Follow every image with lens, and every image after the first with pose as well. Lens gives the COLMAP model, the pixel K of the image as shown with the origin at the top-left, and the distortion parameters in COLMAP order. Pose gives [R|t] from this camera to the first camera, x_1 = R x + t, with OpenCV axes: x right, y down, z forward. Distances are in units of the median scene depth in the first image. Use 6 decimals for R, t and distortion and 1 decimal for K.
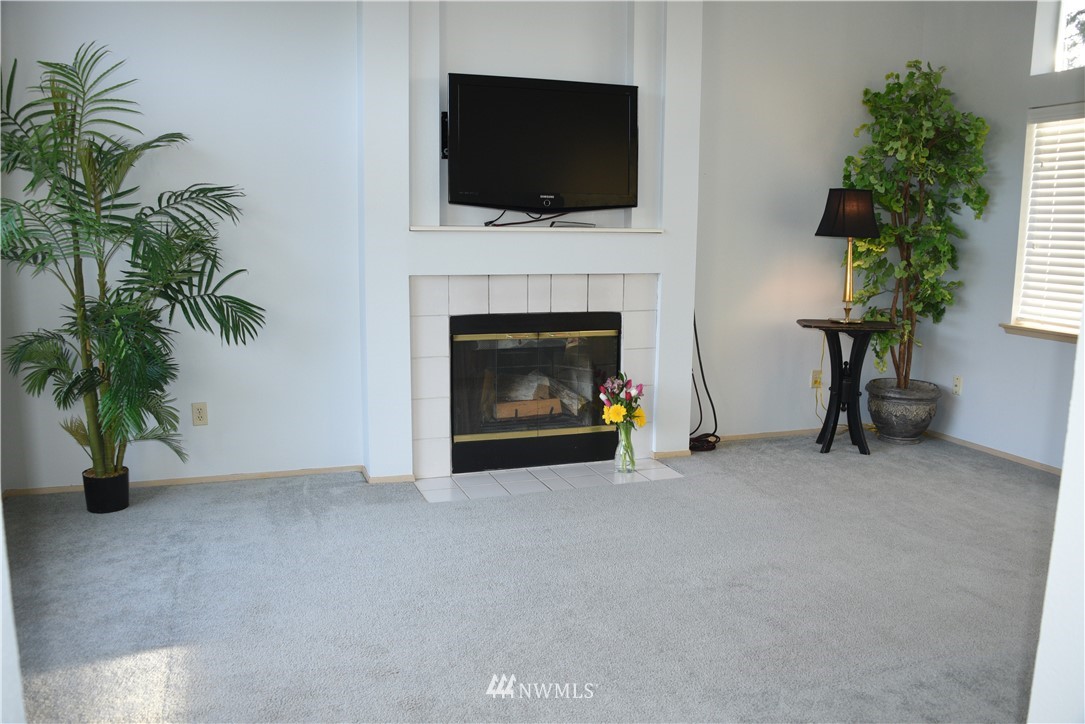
lens RADIAL K [[871.4, 0, 537.5], [0, 871.4, 363.5], [0, 0, 1]] dist [-0.137703, 0.074999]
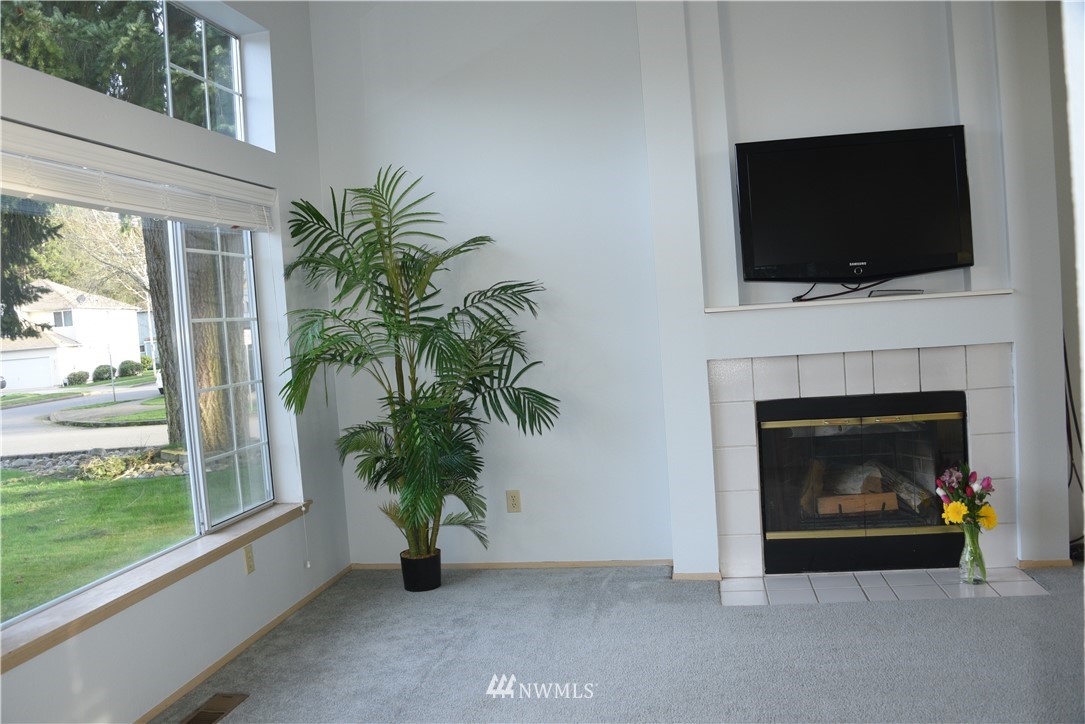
lens RADIAL K [[871.4, 0, 537.5], [0, 871.4, 363.5], [0, 0, 1]] dist [-0.137703, 0.074999]
pose [[0.864291, -0.044915, -0.500983, 0.170372], [-0.001104, 0.995833, -0.091185, -0.011704], [0.502991, 0.079363, 0.860640, 0.097543]]
